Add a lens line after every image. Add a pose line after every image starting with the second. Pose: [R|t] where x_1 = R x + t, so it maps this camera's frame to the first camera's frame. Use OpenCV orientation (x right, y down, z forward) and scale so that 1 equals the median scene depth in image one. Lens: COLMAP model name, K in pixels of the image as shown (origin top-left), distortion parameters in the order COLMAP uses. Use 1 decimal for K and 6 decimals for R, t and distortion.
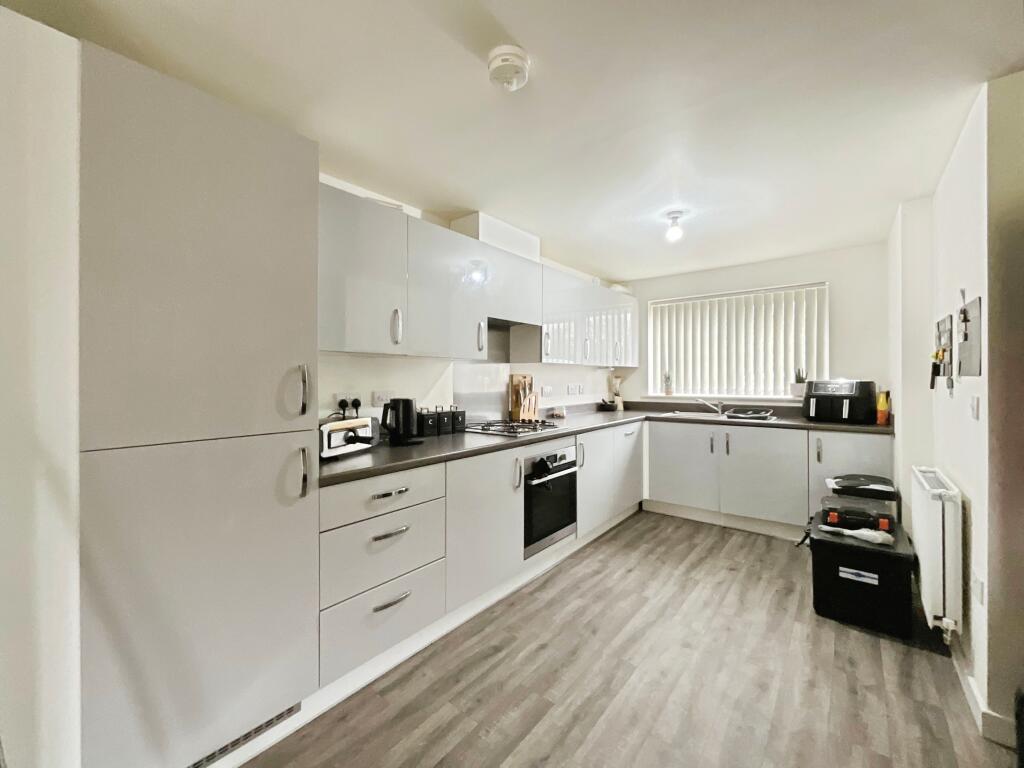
lens RADIAL K [[420.4, 0, 511.6], [0, 420.4, 378.9], [0, 0, 1]] dist [0.030394, 0.000466]
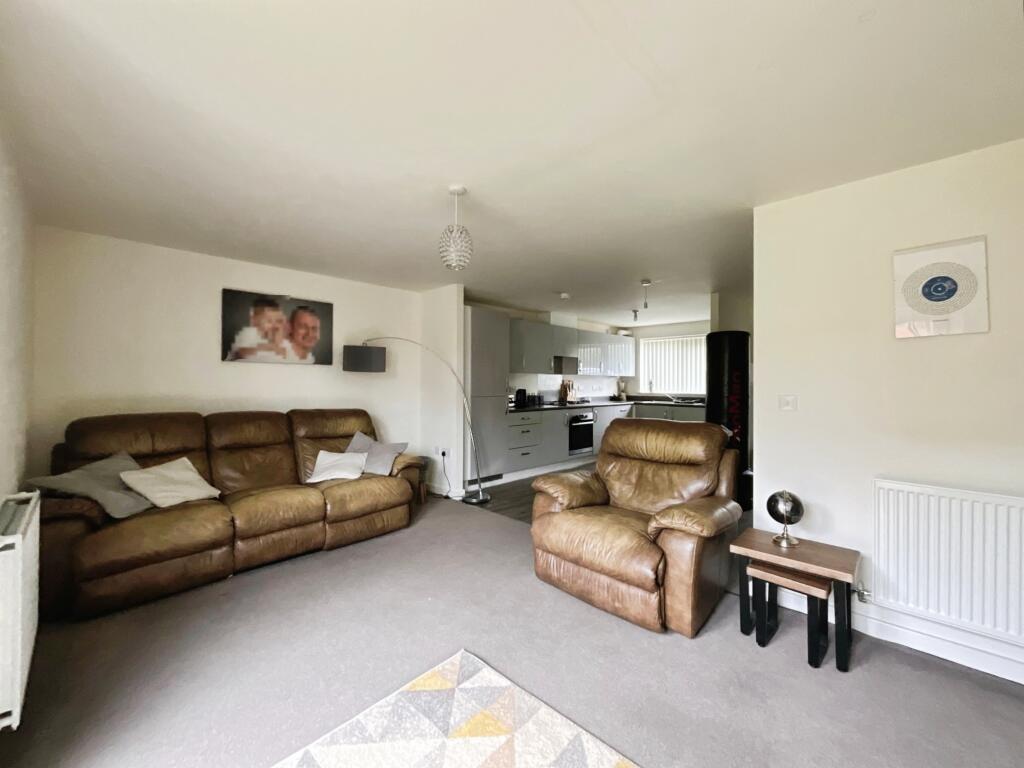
lens RADIAL K [[420.4, 0, 512.2], [0, 420.4, 382.9], [0, 0, 1]] dist [0.030394, 0.000466]
pose [[0.994436, 0.004019, -0.105262, -0.032771], [-0.004241, 0.999989, -0.001881, 0.008814], [0.105254, 0.002317, 0.994443, -1.143339]]
